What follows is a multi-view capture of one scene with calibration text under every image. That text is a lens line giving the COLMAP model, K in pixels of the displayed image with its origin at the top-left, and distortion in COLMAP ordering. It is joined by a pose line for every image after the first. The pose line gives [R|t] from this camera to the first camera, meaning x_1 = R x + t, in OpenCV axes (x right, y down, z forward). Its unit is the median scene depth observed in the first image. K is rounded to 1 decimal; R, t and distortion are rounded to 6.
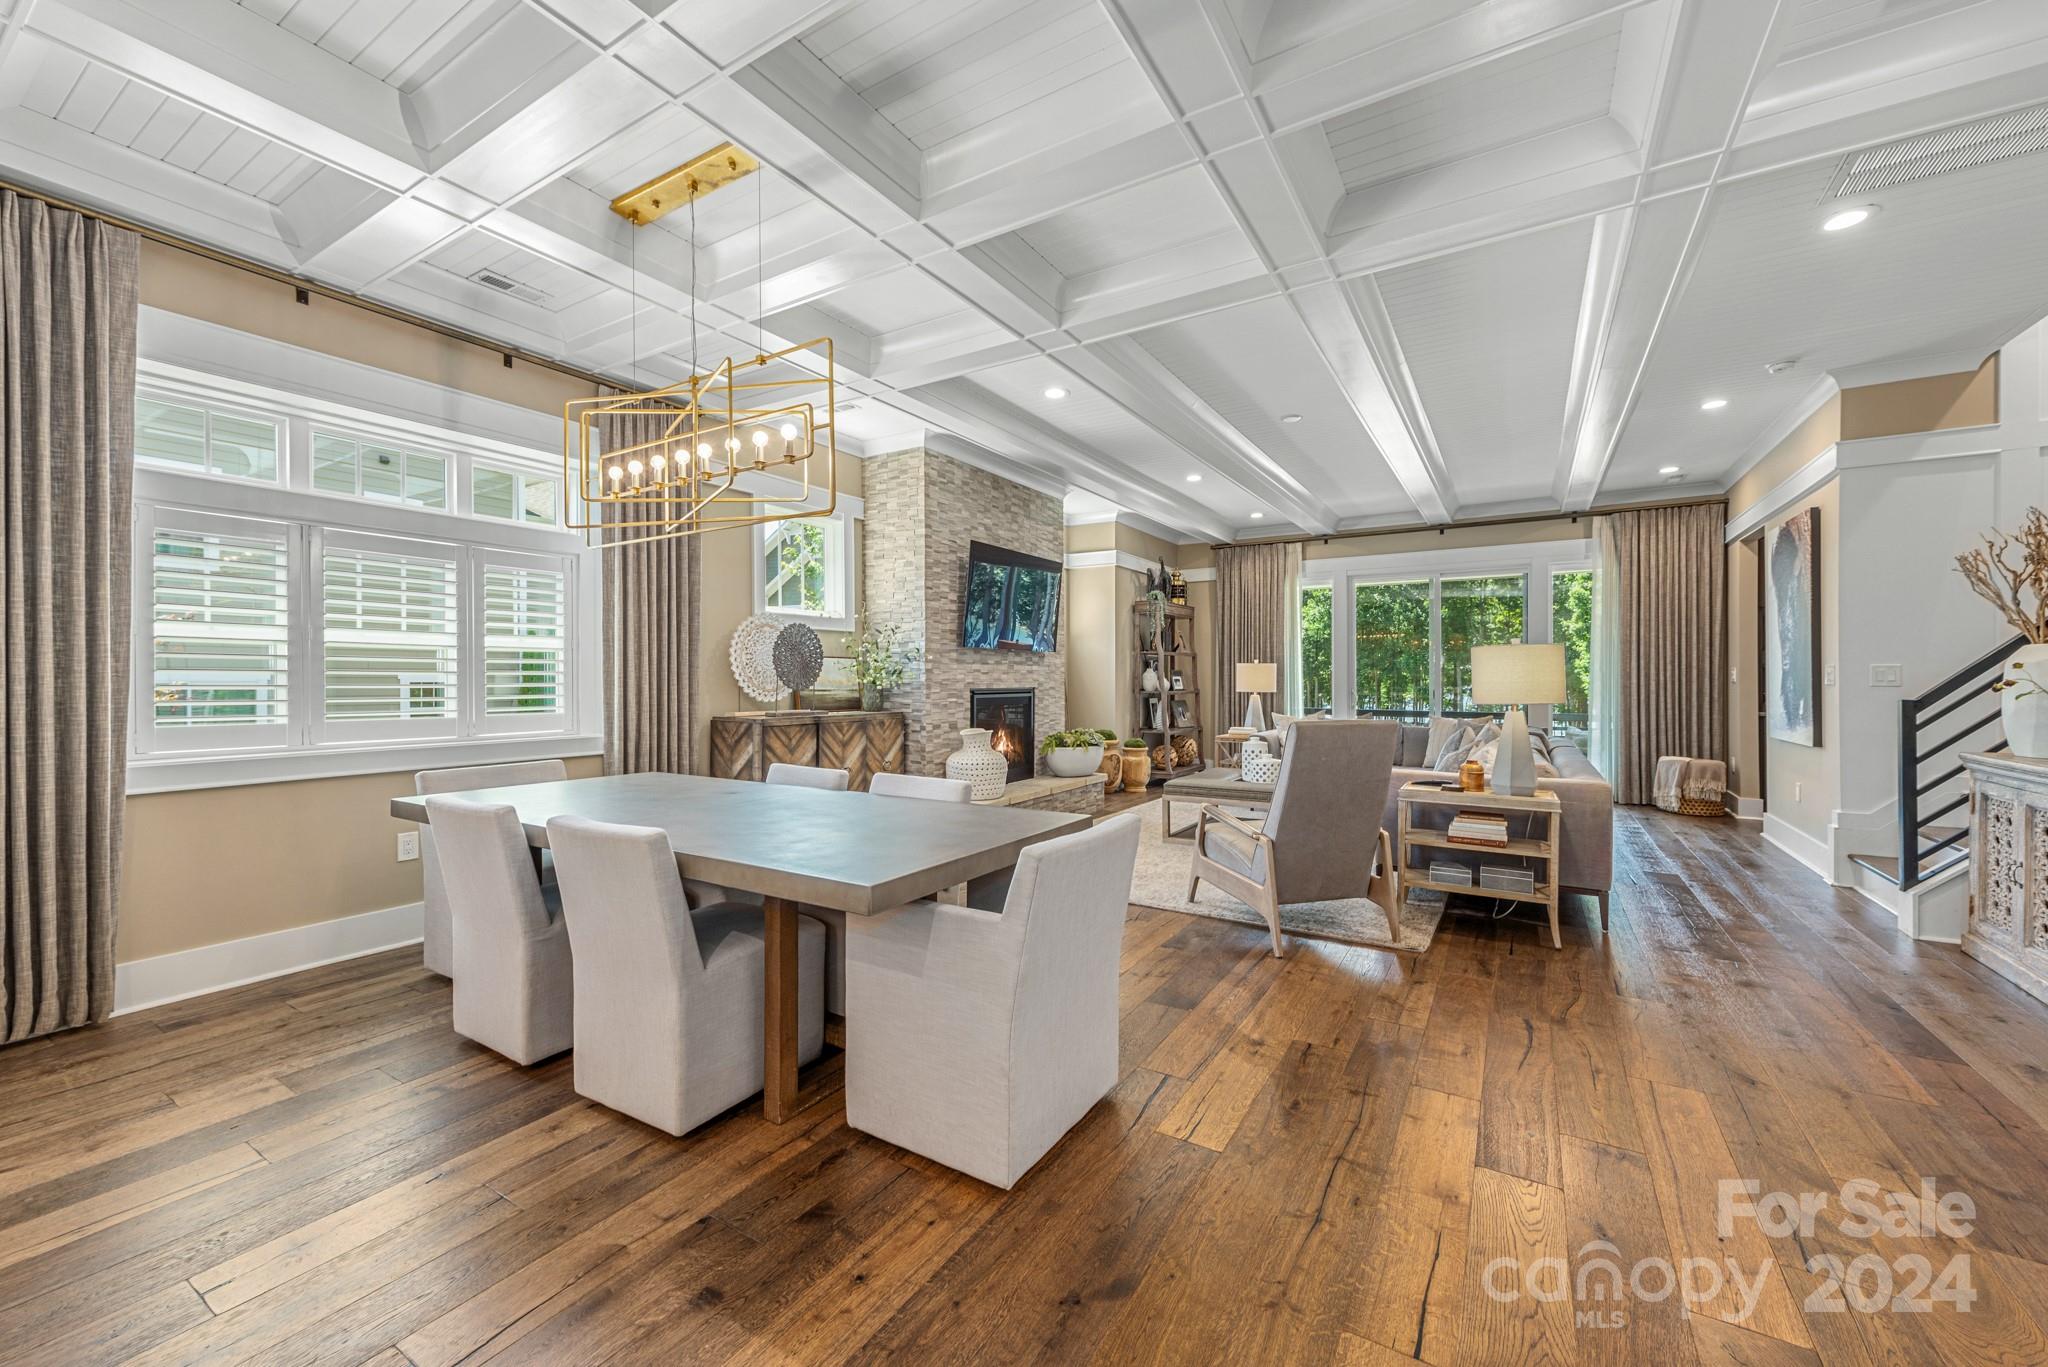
lens RADIAL K [[801.9, 0, 1028.6], [0, 801.9, 680.8], [0, 0, 1]] dist [0.001889, -0.002452]
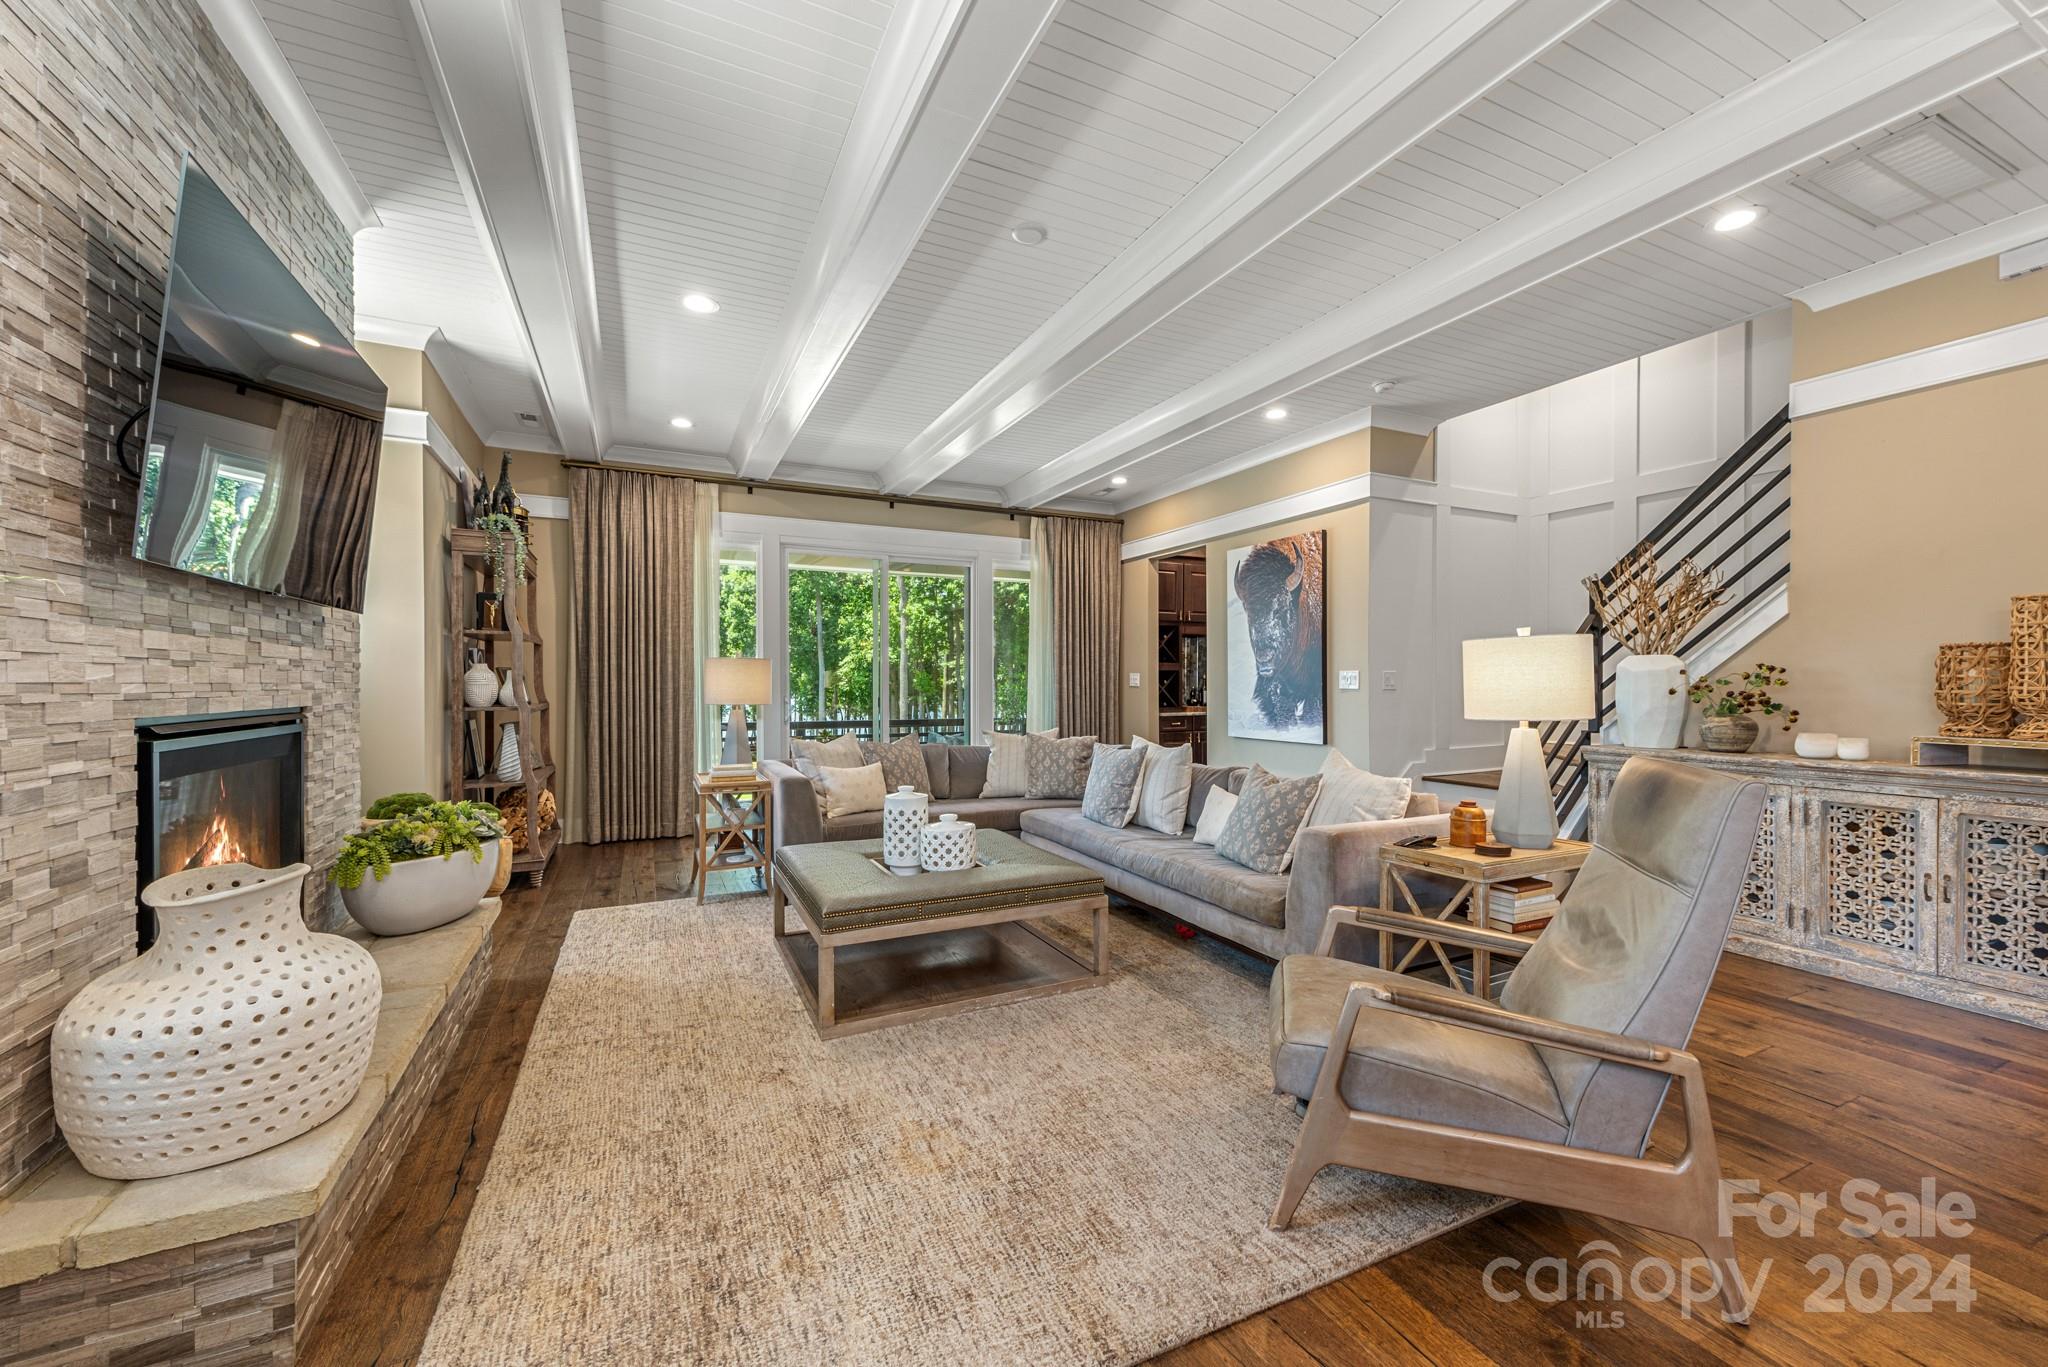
lens RADIAL K [[801.9, 0, 1034.3], [0, 801.9, 694.7], [0, 0, 1]] dist [0.001889, -0.002452]
pose [[0.537813, -0.009082, 0.843015, -0.127906], [-0.001166, 0.999933, 0.011516, -0.001867], [-0.843063, -0.007176, 0.537766, 0.555798]]
